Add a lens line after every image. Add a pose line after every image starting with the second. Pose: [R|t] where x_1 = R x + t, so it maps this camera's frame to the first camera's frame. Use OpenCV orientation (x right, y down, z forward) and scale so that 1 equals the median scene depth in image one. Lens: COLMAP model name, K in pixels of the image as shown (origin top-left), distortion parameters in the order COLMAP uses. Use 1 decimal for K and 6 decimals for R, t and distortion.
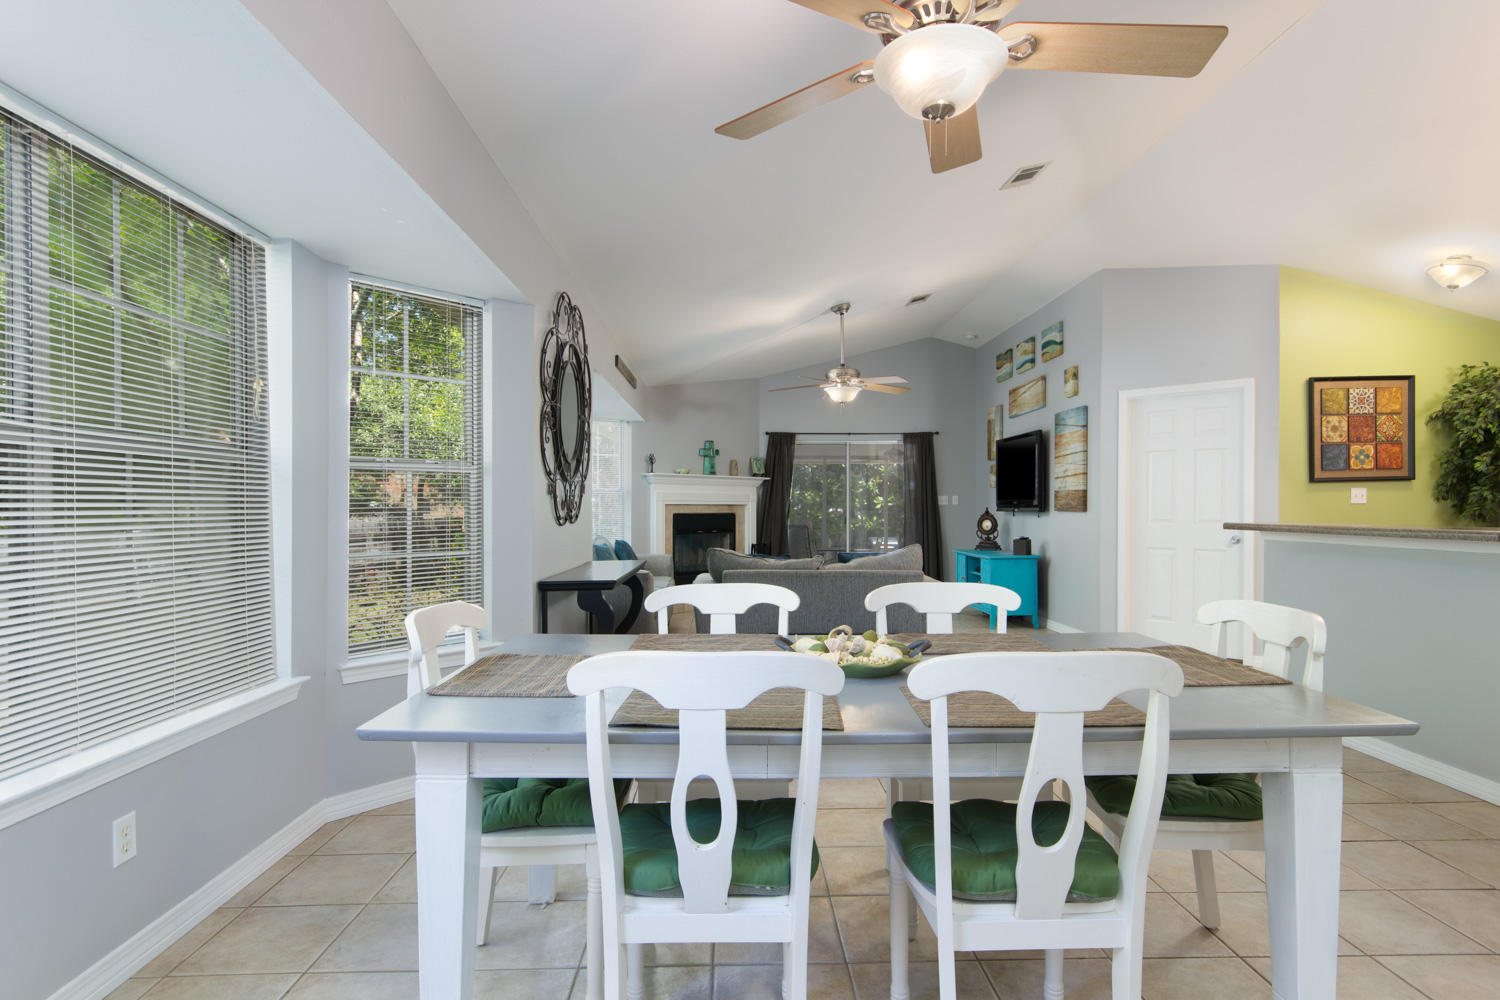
lens RADIAL K [[792.9, 0, 754.0], [0, 792.9, 506.3], [0, 0, 1]] dist [-0.001281, -0.000150]
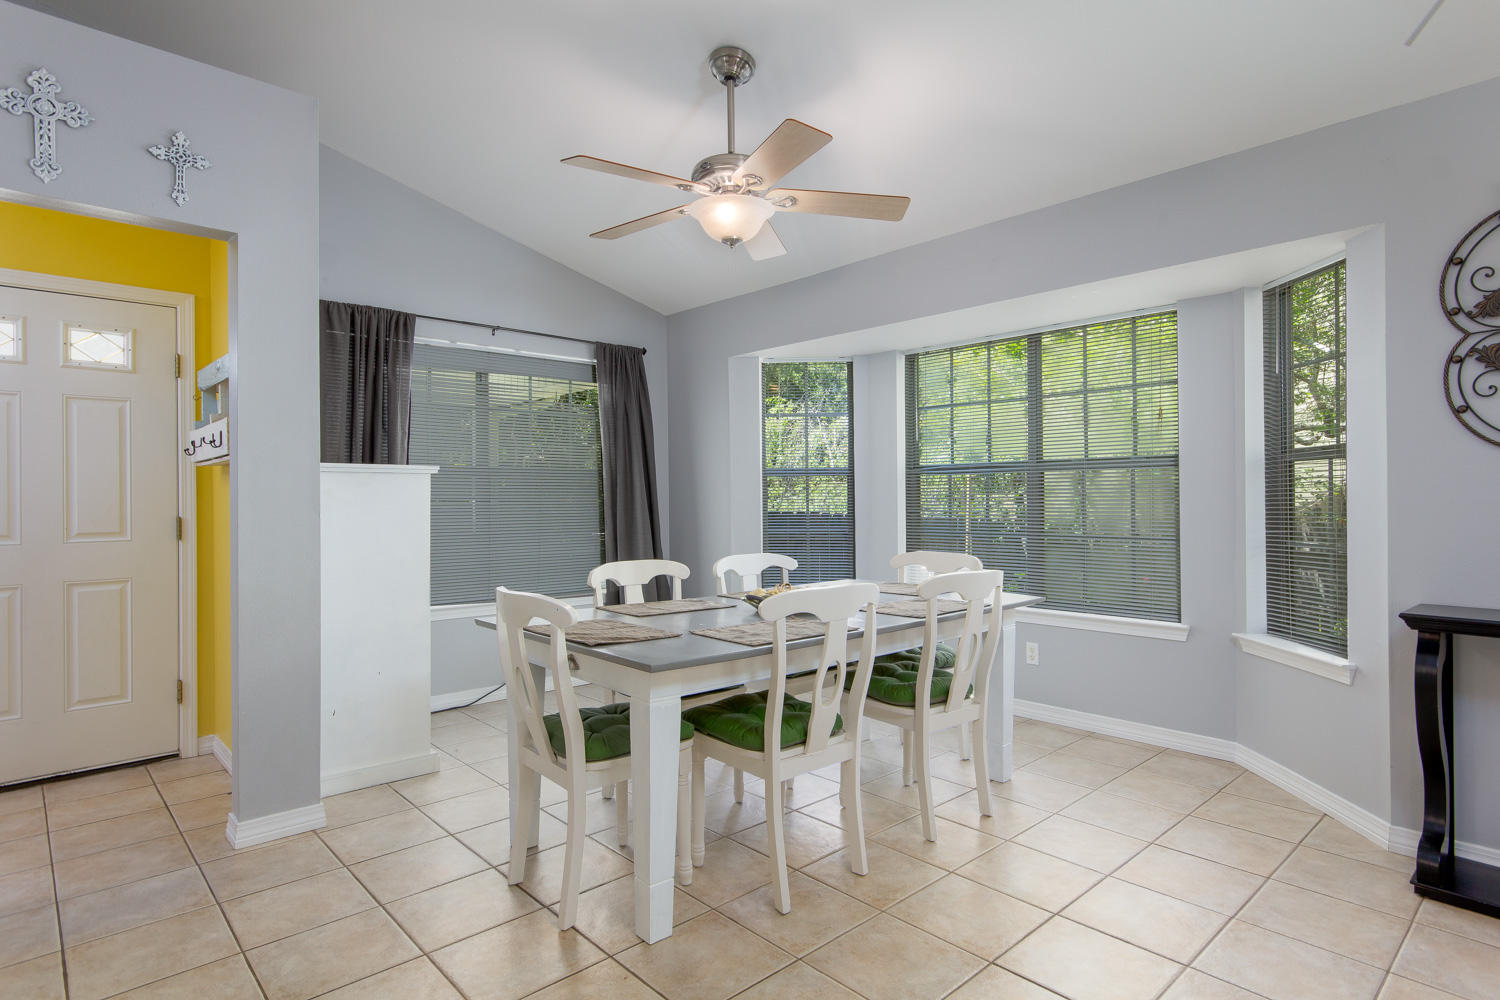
lens RADIAL K [[795.7, 0, 750.0], [0, 795.7, 500.0], [0, 0, 1]] dist [0.000079, 0.000179]
pose [[-0.754651, 0.004560, -0.656110, 0.266843], [0.007073, 0.999974, -0.001186, -0.000213], [0.656088, -0.005535, -0.754664, 0.485886]]
